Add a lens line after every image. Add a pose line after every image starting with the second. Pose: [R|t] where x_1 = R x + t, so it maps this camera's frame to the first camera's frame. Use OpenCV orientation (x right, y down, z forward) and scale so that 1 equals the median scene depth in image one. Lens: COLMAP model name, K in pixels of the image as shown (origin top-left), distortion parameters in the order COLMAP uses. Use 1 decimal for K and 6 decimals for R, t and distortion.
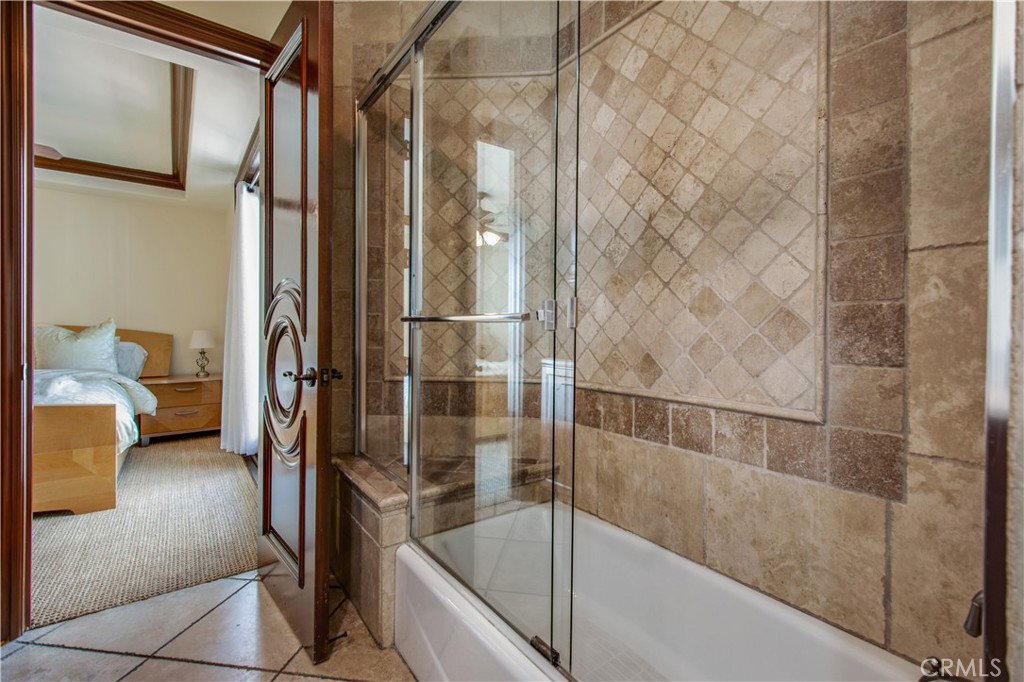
lens RADIAL K [[452.6, 0, 518.3], [0, 452.6, 334.0], [0, 0, 1]] dist [0.020536, -0.008169]
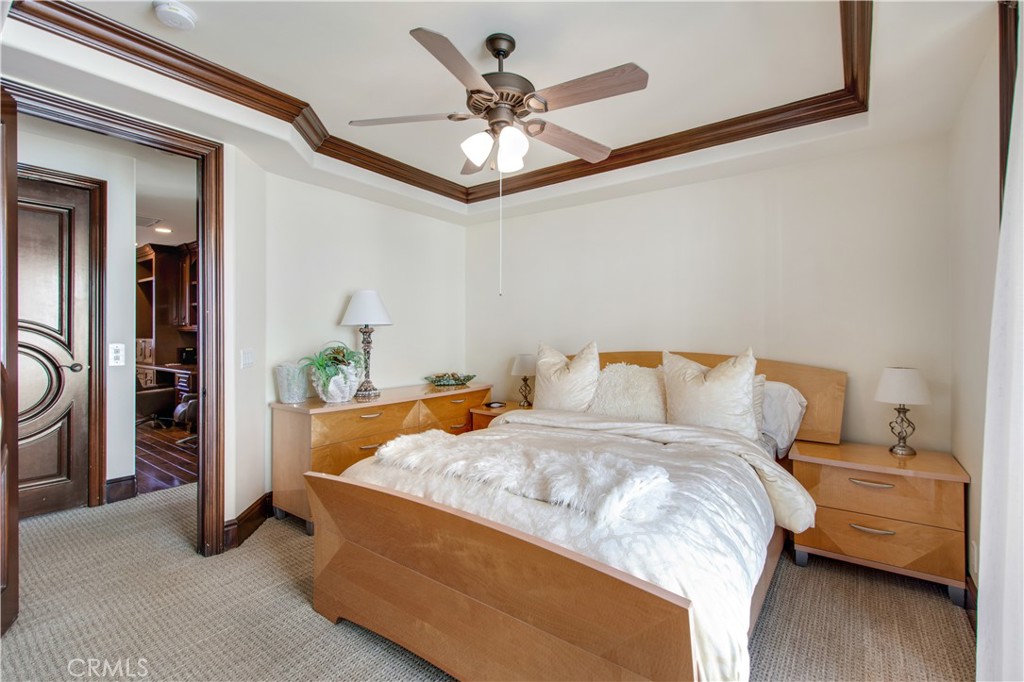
lens RADIAL K [[452.6, 0, 518.9], [0, 452.6, 334.1], [0, 0, 1]] dist [0.020536, -0.008169]
pose [[0.284599, -0.003987, -0.958638, -0.360895], [-0.000823, 0.999990, -0.004404, -0.049627], [0.958646, 0.002042, 0.284593, 0.493640]]
